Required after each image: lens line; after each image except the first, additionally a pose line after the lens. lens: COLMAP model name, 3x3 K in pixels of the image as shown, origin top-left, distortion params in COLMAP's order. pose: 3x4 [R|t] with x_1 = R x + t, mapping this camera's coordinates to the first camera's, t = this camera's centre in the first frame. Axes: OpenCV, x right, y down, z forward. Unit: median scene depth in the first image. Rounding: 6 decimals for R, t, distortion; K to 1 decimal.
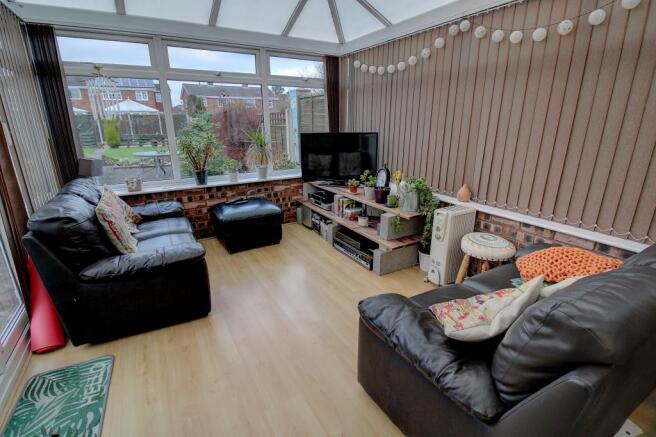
lens RADIAL K [[312.0, 0, 328.3], [0, 312.0, 218.9], [0, 0, 1]] dist [-0.003971, -0.000997]
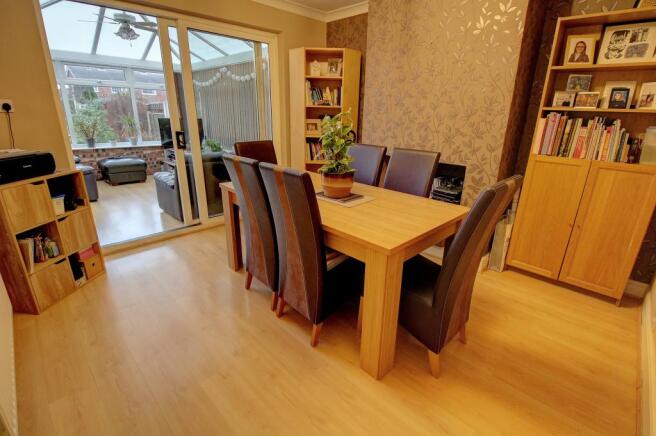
lens RADIAL K [[312.0, 0, 327.3], [0, 312.0, 213.7], [0, 0, 1]] dist [-0.003971, -0.000997]
pose [[0.968535, -0.046803, 0.244436, 0.370639], [0.045136, 0.998904, 0.012421, 0.265399], [-0.244749, -0.000997, 0.969586, -0.872365]]
